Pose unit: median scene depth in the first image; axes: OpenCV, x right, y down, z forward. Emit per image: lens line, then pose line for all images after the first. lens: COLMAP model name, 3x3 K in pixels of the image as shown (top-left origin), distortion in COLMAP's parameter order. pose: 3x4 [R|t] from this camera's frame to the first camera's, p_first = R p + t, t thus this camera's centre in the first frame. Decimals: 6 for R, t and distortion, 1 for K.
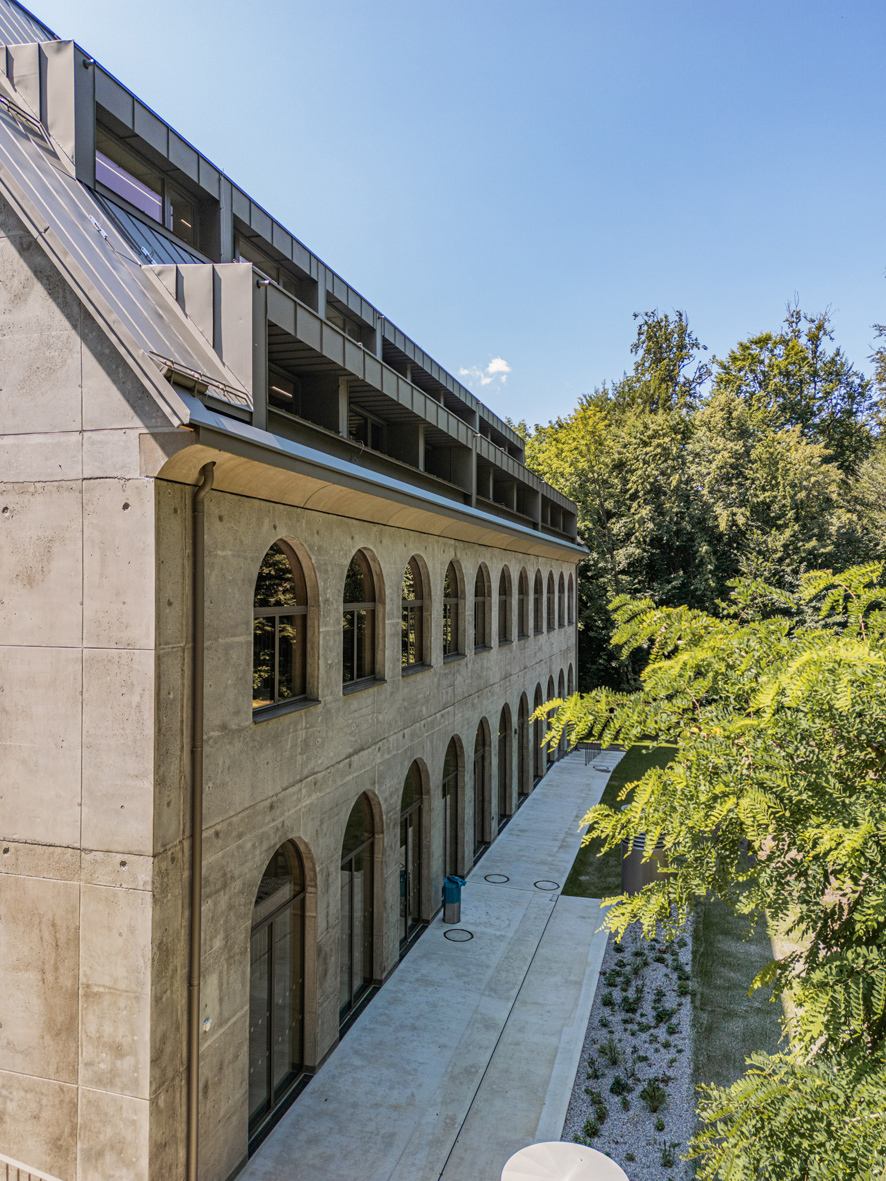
lens RADIAL K [[861.0, 0, 443.0], [0, 861.0, 590.5], [0, 0, 1]] dist [0.077823, -0.084108]
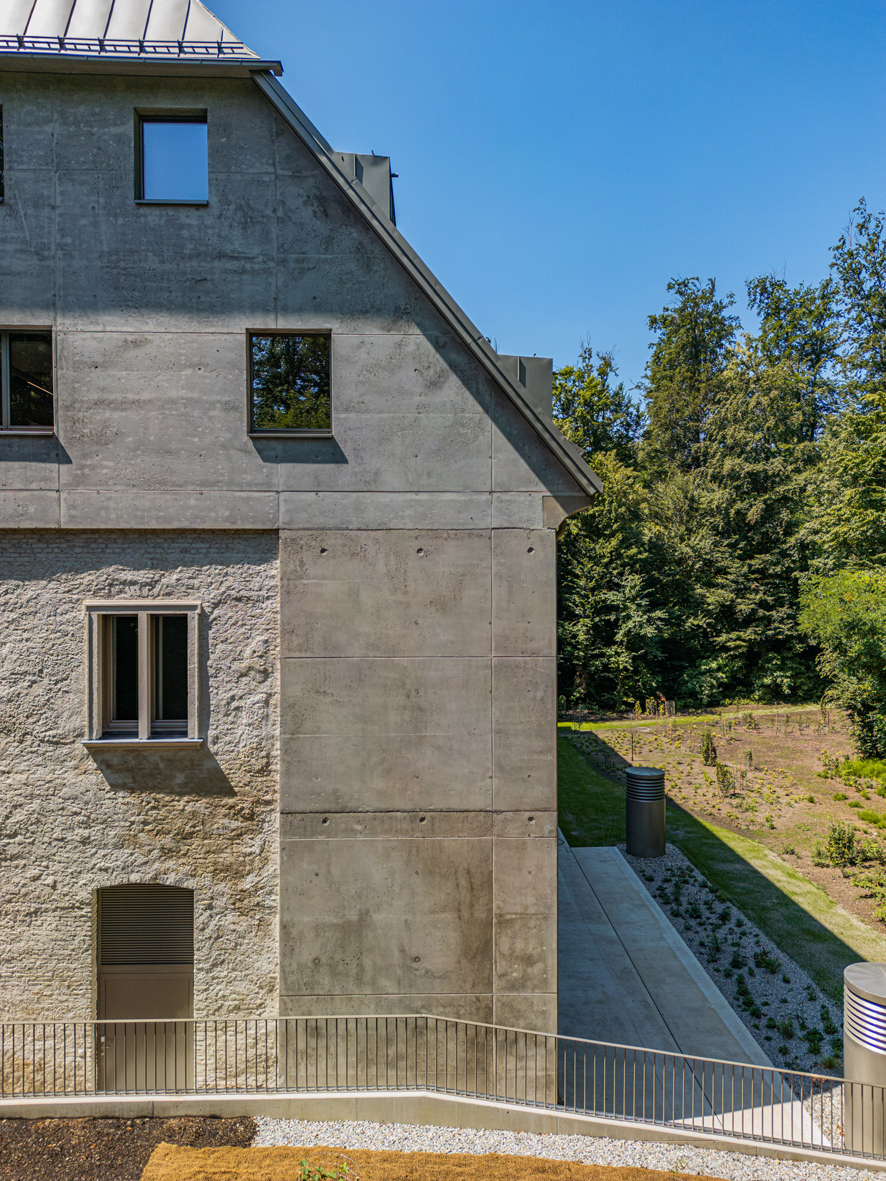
lens RADIAL K [[861.0, 0, 443.0], [0, 861.0, 590.5], [0, 0, 1]] dist [0.077823, -0.084108]
pose [[0.946634, -0.009603, 0.322166, -0.882522], [0.007371, 0.999940, 0.008150, -0.044911], [-0.322225, -0.005340, 0.946648, -0.196582]]
